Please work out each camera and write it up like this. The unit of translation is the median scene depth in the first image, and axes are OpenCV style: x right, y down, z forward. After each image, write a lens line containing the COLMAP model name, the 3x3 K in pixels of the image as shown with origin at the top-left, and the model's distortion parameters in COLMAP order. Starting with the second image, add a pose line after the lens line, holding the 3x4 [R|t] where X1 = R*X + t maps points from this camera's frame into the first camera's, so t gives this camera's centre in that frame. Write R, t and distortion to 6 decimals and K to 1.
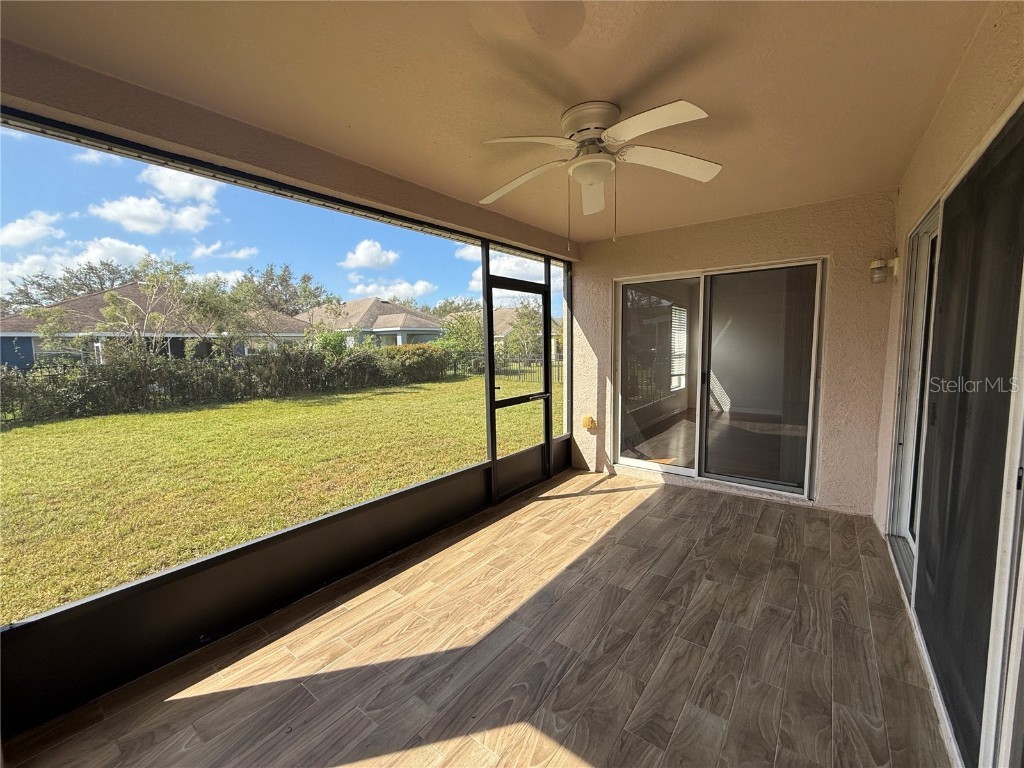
lens RADIAL K [[411.5, 0, 512.0], [0, 411.5, 384.0], [0, 0, 1]] dist [0.000094, 0.000001]
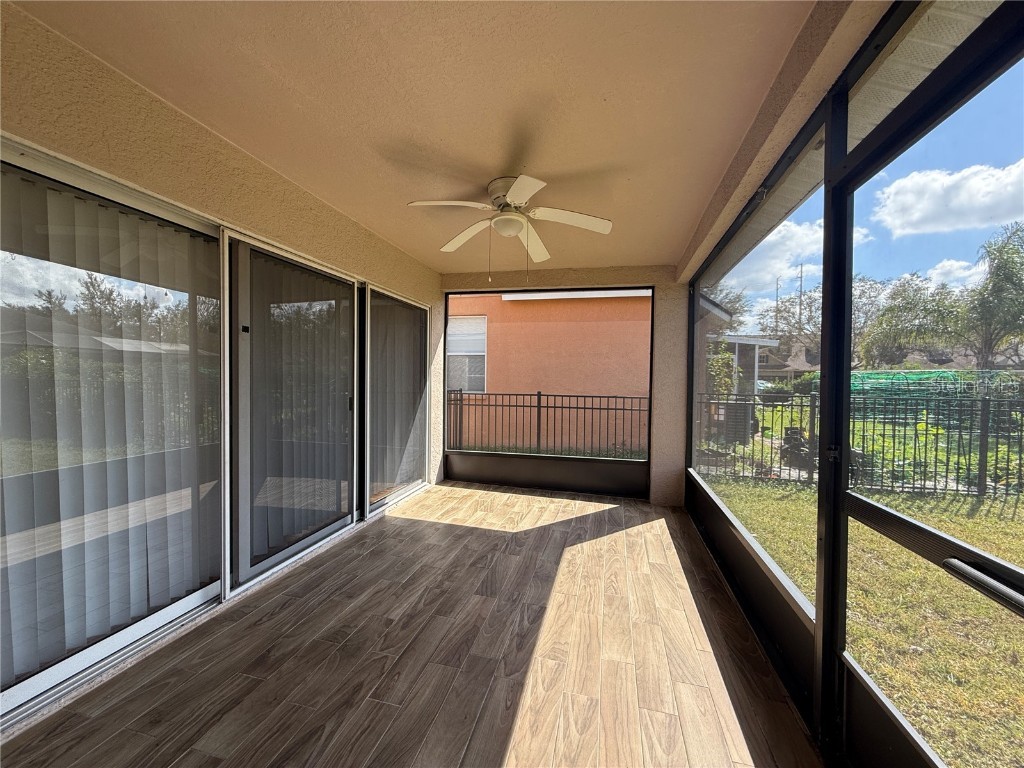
lens RADIAL K [[411.5, 0, 512.0], [0, 411.5, 384.0], [0, 0, 1]] dist [0.000094, 0.000001]
pose [[-0.913788, 0.013868, -0.405955, 0.625166], [-0.031996, 0.993854, 0.105973, -0.138342], [0.404930, 0.109826, -0.907728, 1.952309]]
